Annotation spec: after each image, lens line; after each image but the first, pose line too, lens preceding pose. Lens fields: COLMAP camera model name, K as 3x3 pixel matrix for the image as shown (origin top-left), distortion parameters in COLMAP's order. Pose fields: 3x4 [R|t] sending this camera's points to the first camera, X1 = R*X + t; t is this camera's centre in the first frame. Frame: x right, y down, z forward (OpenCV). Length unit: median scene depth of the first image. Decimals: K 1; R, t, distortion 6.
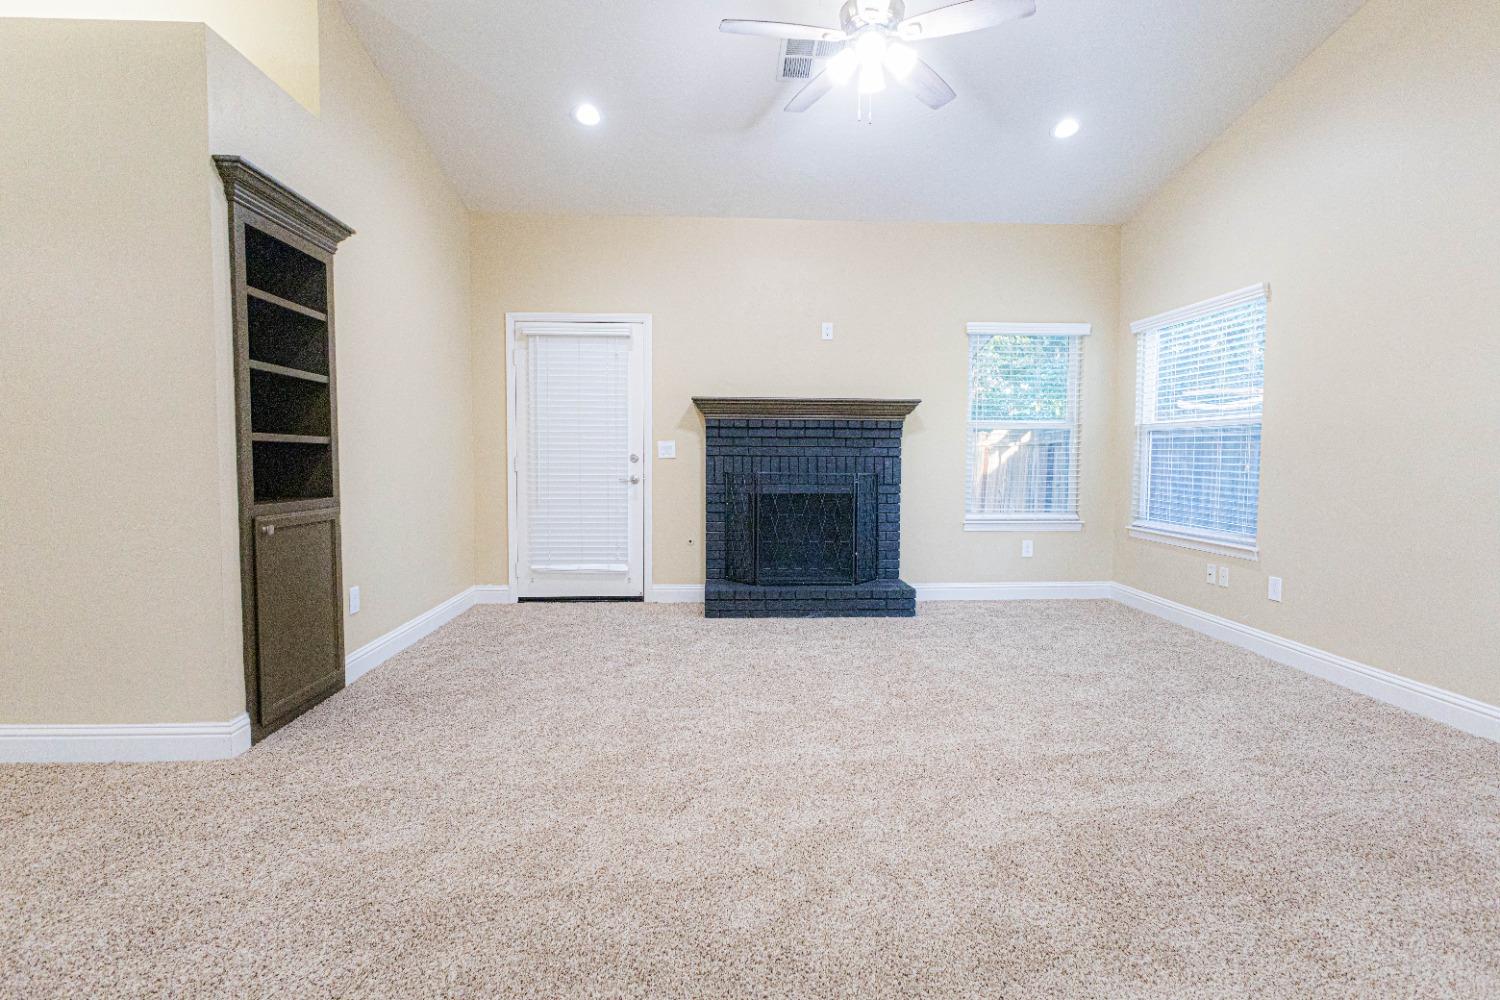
lens RADIAL K [[686.1, 0, 752.3], [0, 686.1, 494.6], [0, 0, 1]] dist [-0.001103, -0.000794]
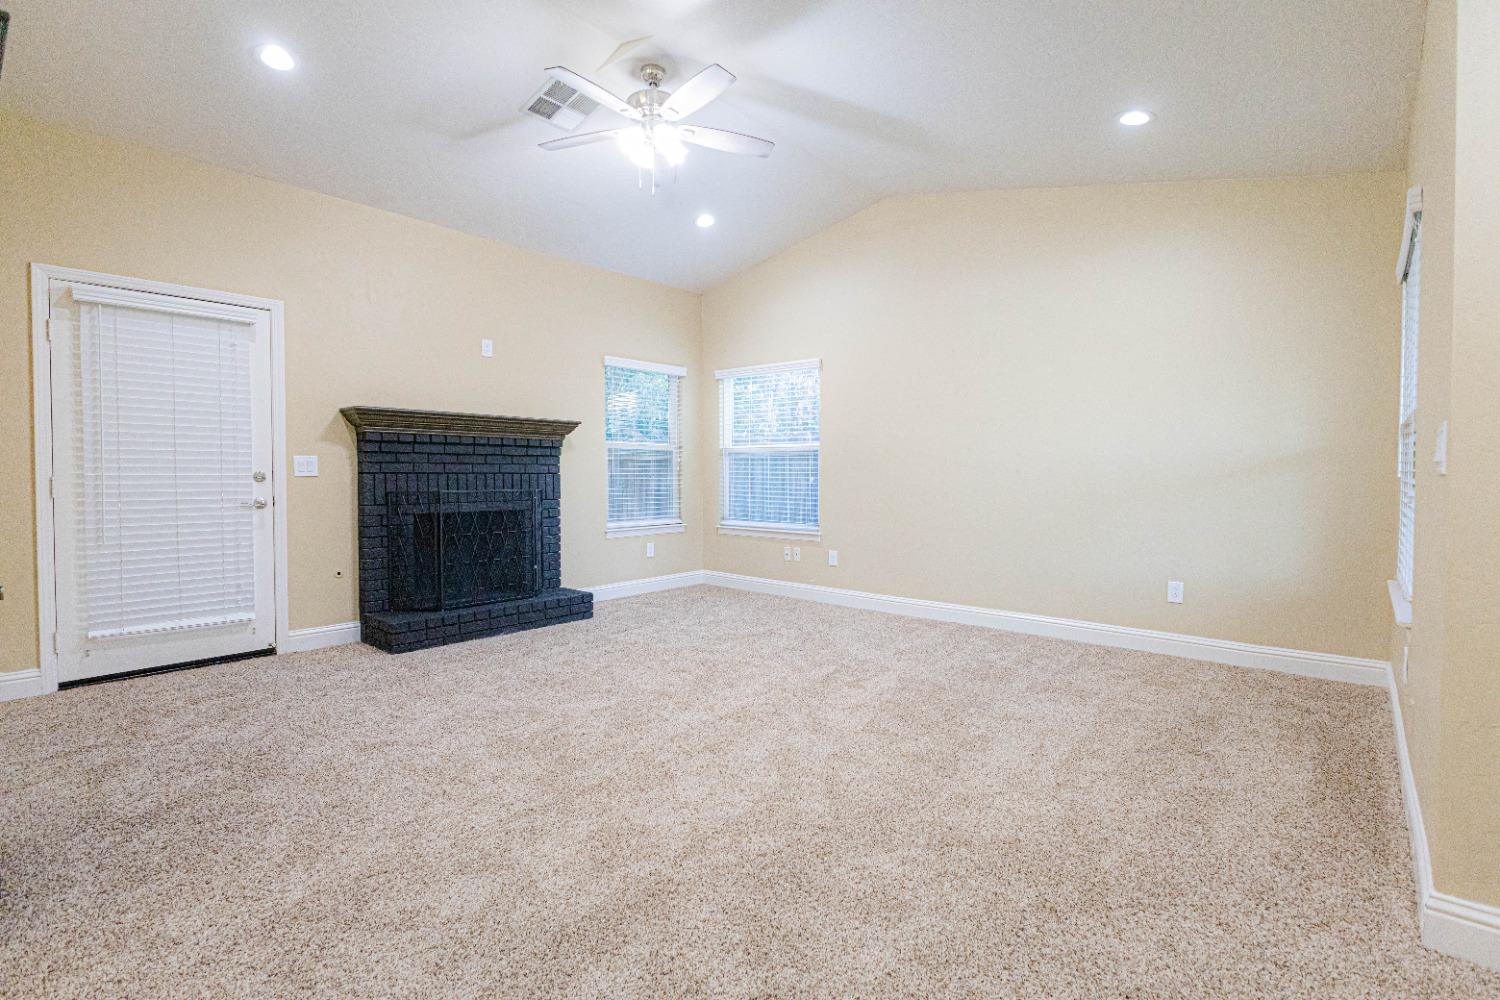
lens RADIAL K [[686.1, 0, 753.5], [0, 686.1, 497.3], [0, 0, 1]] dist [-0.001103, -0.000794]
pose [[0.701407, -0.029636, 0.712144, -0.341471], [0.041850, 0.999124, 0.000360, -0.005239], [-0.711531, 0.029551, 0.702033, 0.029780]]
